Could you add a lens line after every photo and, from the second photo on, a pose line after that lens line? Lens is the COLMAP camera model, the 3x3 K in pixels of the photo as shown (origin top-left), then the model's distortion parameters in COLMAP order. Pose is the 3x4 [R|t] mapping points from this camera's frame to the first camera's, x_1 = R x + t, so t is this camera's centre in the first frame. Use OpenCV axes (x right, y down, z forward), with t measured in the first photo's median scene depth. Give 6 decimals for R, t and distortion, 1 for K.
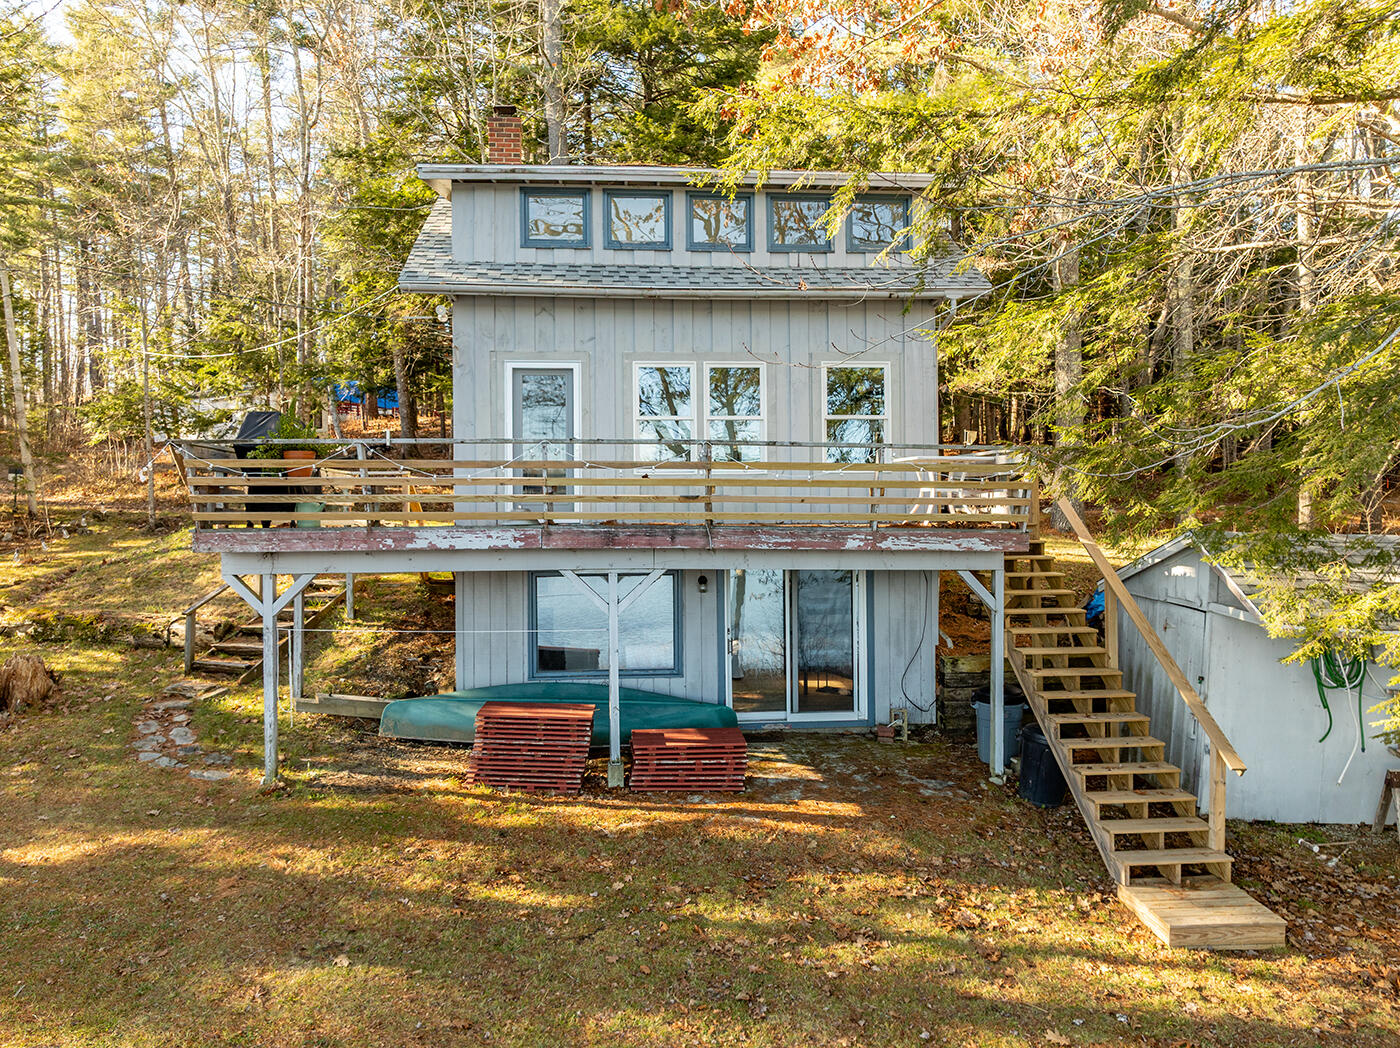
lens RADIAL K [[988.4, 0, 702.5], [0, 988.4, 506.5], [0, 0, 1]] dist [-0.027116, 0.002402]
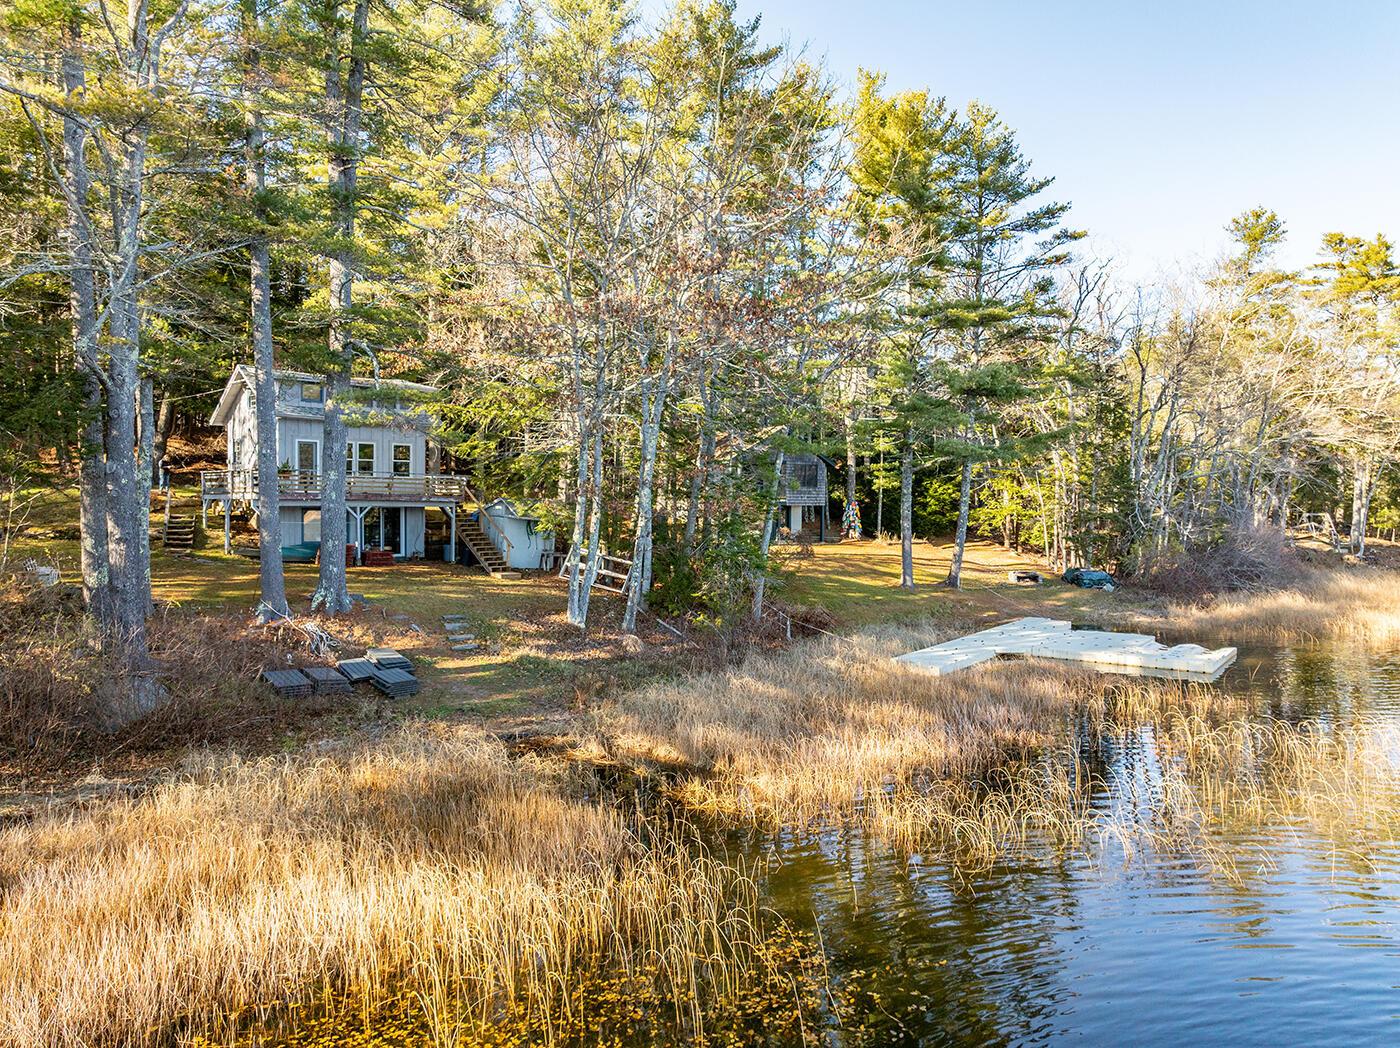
lens RADIAL K [[990.7, 0, 700.0], [0, 990.7, 524.0], [0, 0, 1]] dist [-0.025269, 0.007799]
pose [[0.768907, -0.014870, 0.639187, -1.192701], [-0.021198, 0.998587, 0.048731, -0.061552], [-0.639009, -0.051019, 0.767506, -2.134558]]
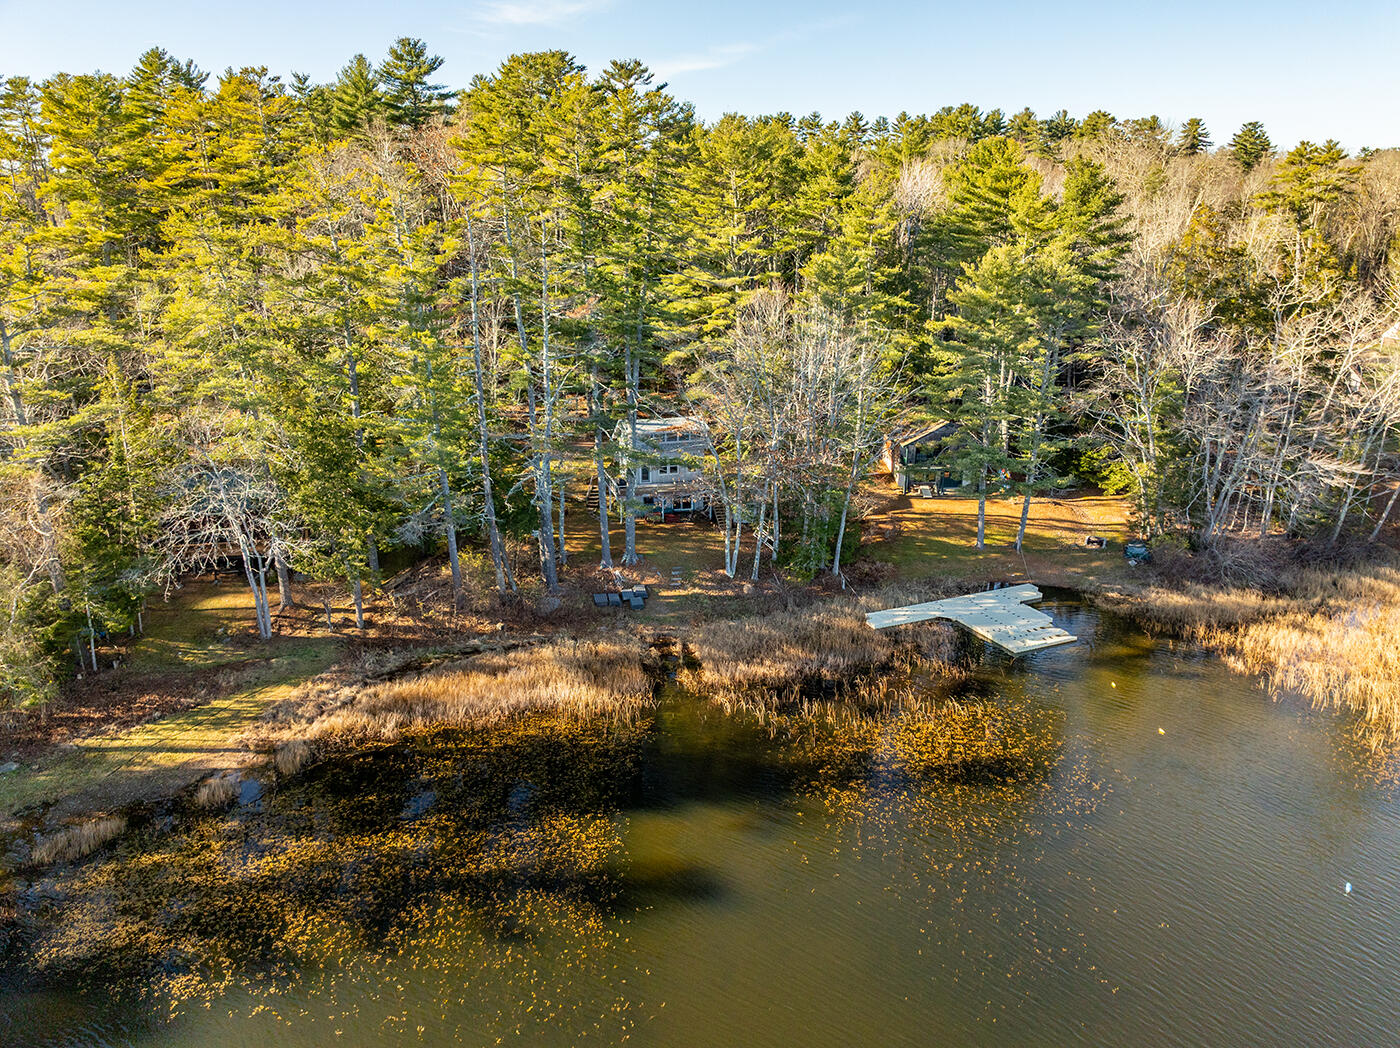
lens RADIAL K [[988.4, 0, 702.5], [0, 988.4, 506.5], [0, 0, 1]] dist [-0.027116, 0.002402]
pose [[0.985350, -0.047499, 0.163794, -0.897310], [-0.005394, 0.951270, 0.308311, -1.935023], [-0.170456, -0.304678, 0.937078, -5.443961]]
